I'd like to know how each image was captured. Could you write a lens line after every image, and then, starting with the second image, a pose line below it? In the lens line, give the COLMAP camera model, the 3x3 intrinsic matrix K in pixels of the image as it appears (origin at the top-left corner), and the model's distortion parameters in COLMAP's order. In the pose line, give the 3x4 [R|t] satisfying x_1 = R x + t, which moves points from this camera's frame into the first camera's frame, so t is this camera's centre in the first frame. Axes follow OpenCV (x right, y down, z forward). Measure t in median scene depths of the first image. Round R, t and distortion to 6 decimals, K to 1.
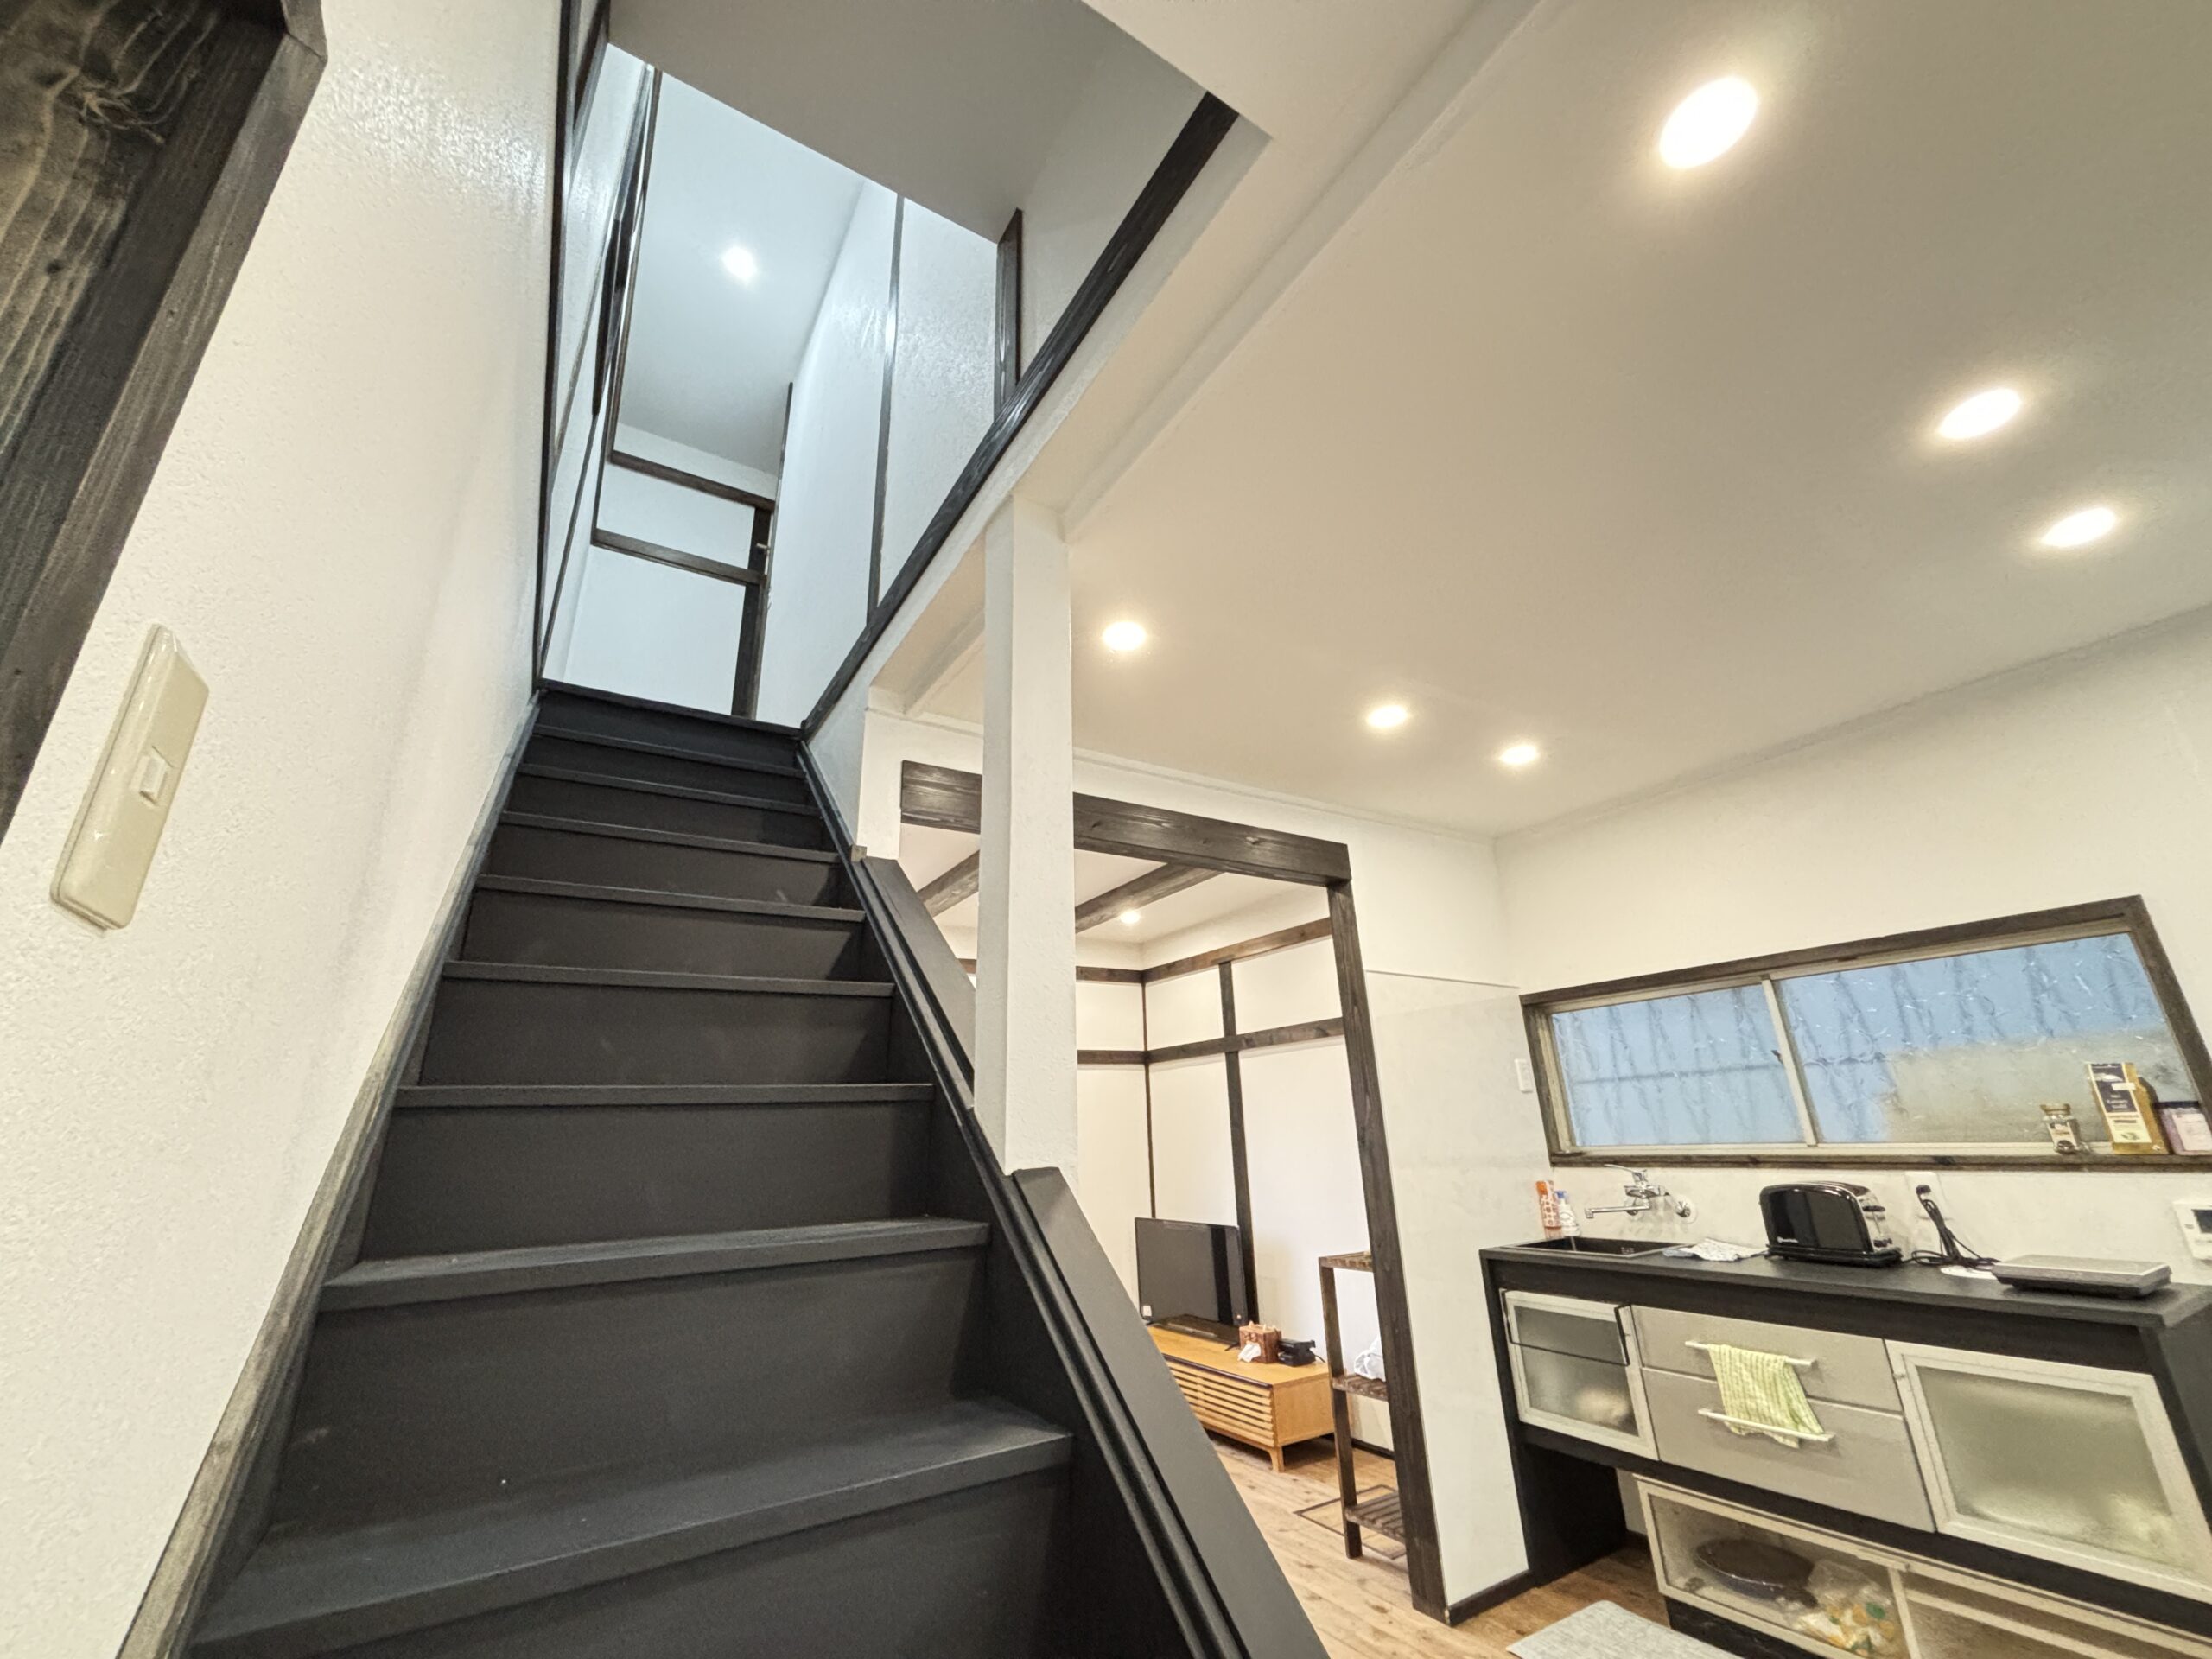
lens RADIAL K [[890.2, 0, 1109.2], [0, 890.2, 824.0], [0, 0, 1]] dist [-0.000112, -0.000282]
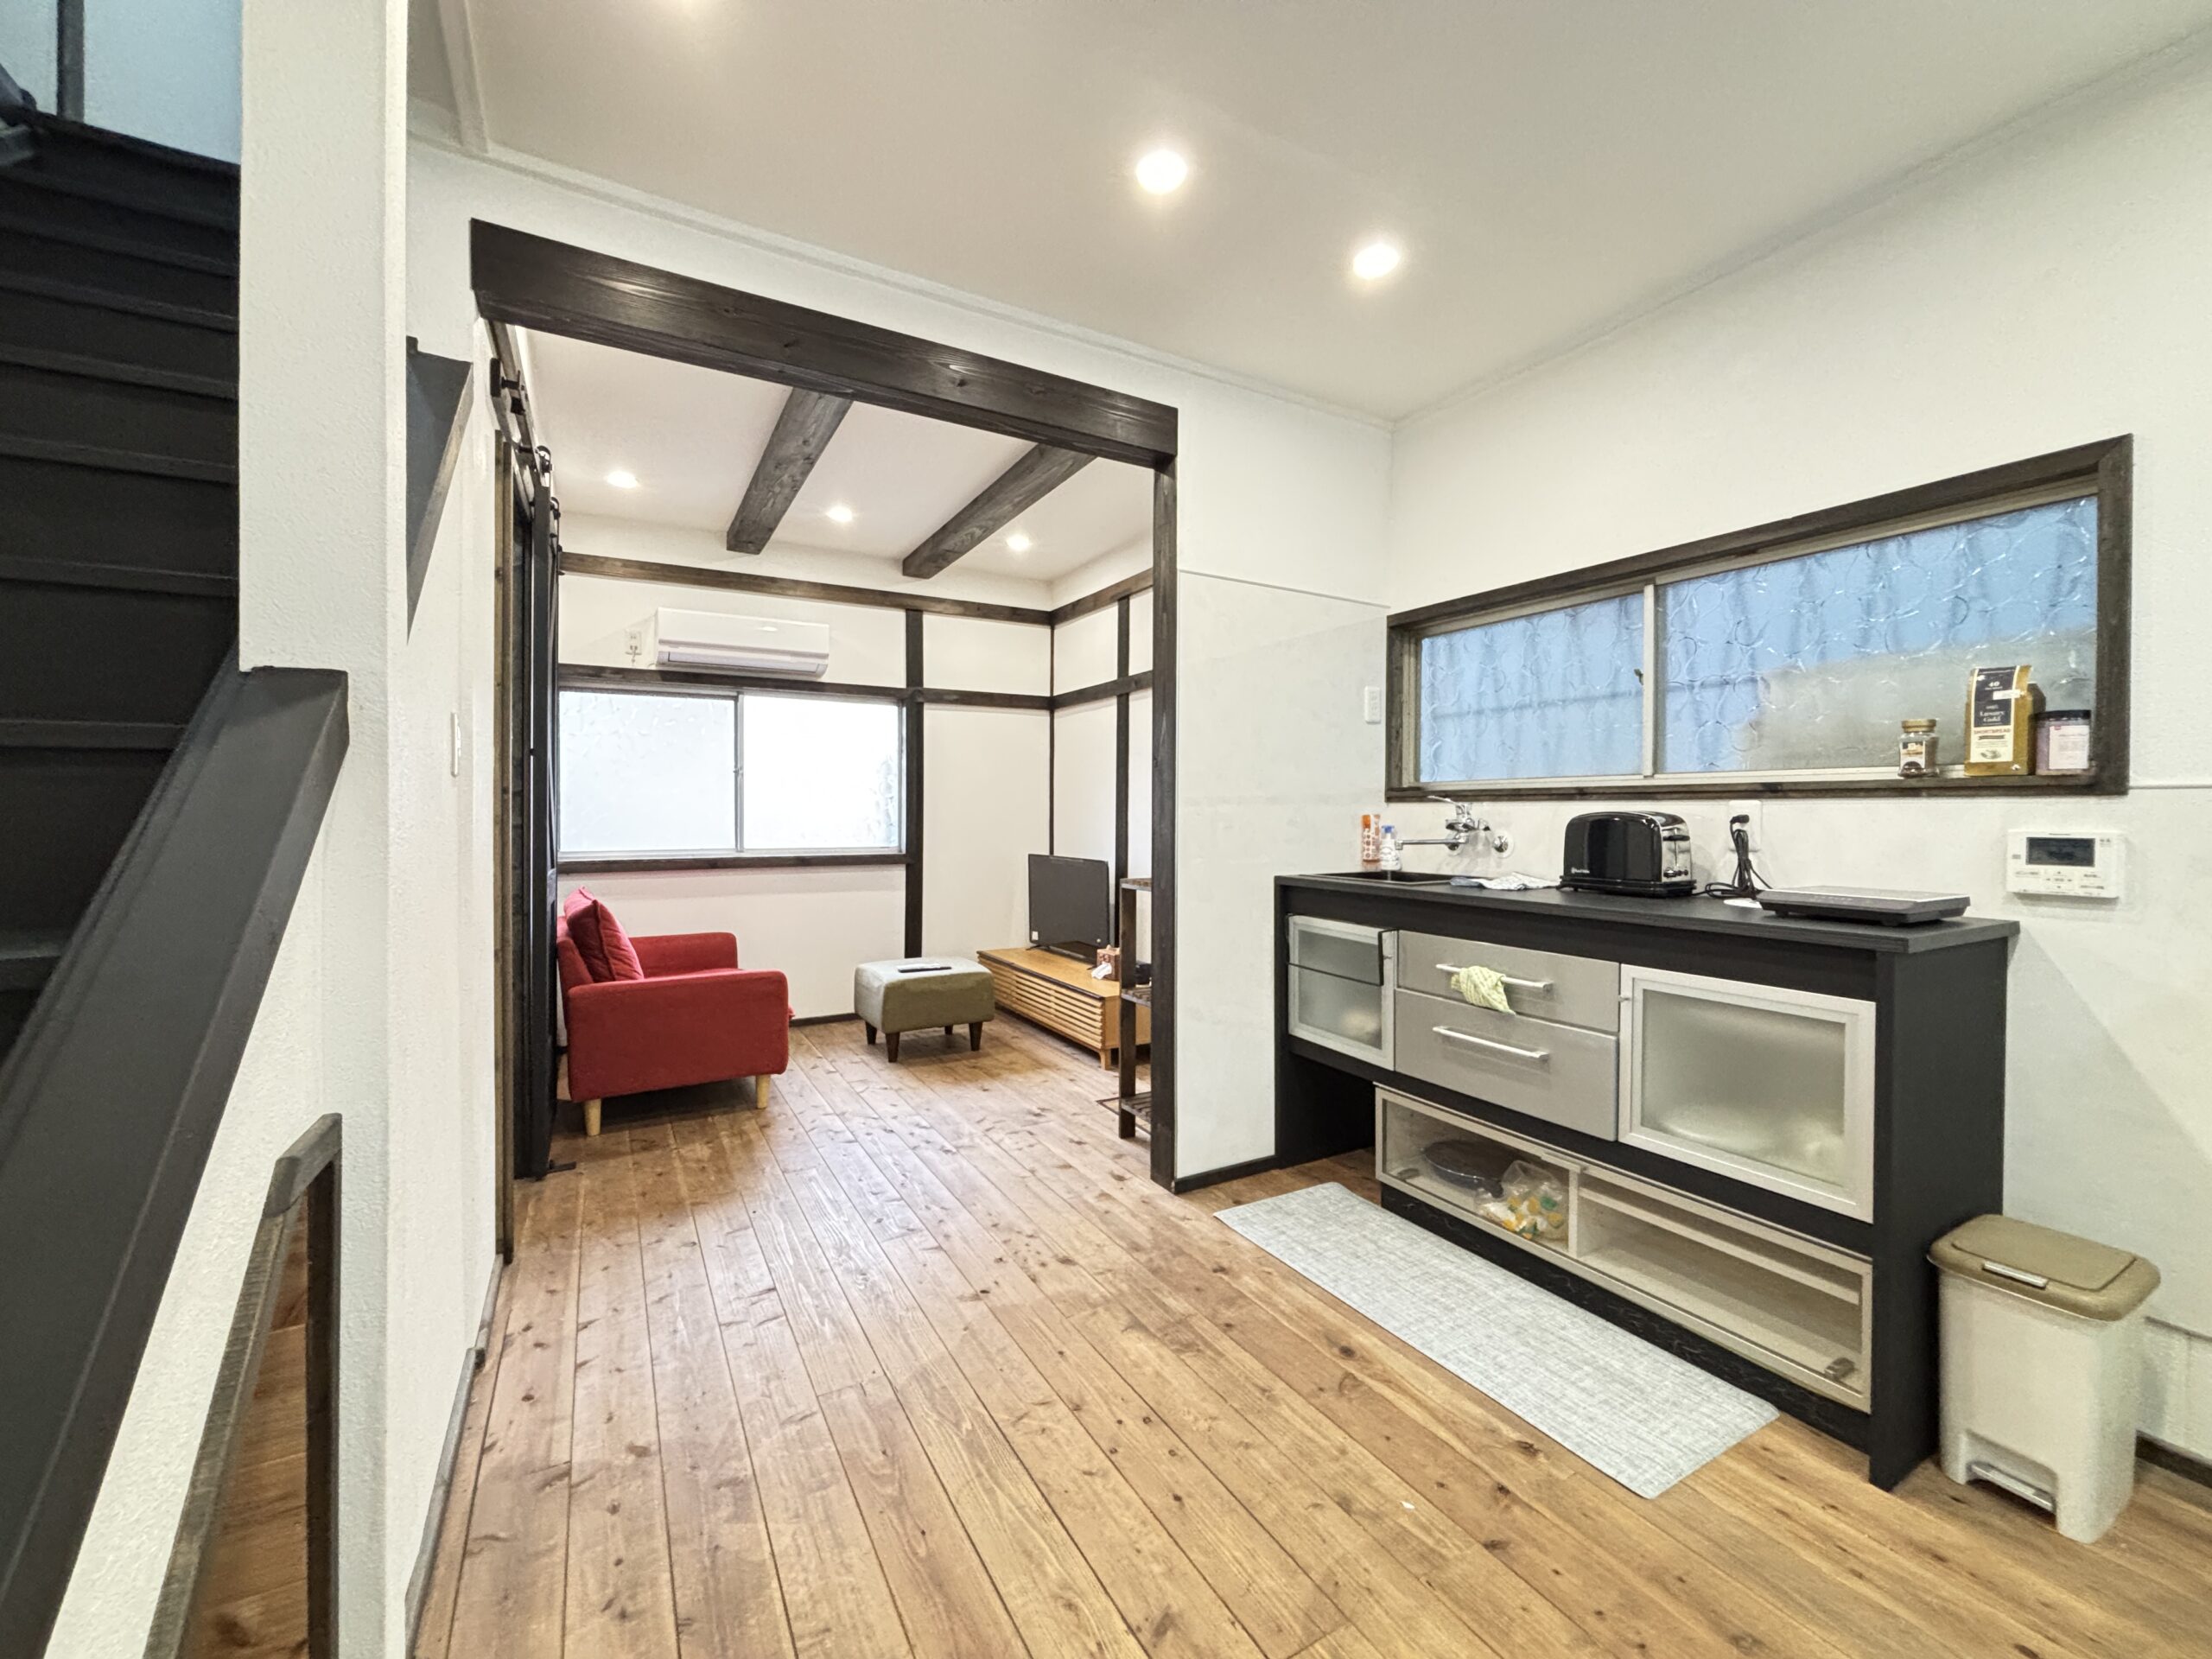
lens RADIAL K [[890.2, 0, 1109.2], [0, 890.2, 824.0], [0, 0, 1]] dist [-0.000112, -0.000282]
pose [[0.998720, 0.035403, -0.036132, 0.314245], [-0.020726, 0.937952, 0.346145, 0.121413], [0.046145, -0.344953, 0.937485, 0.152226]]
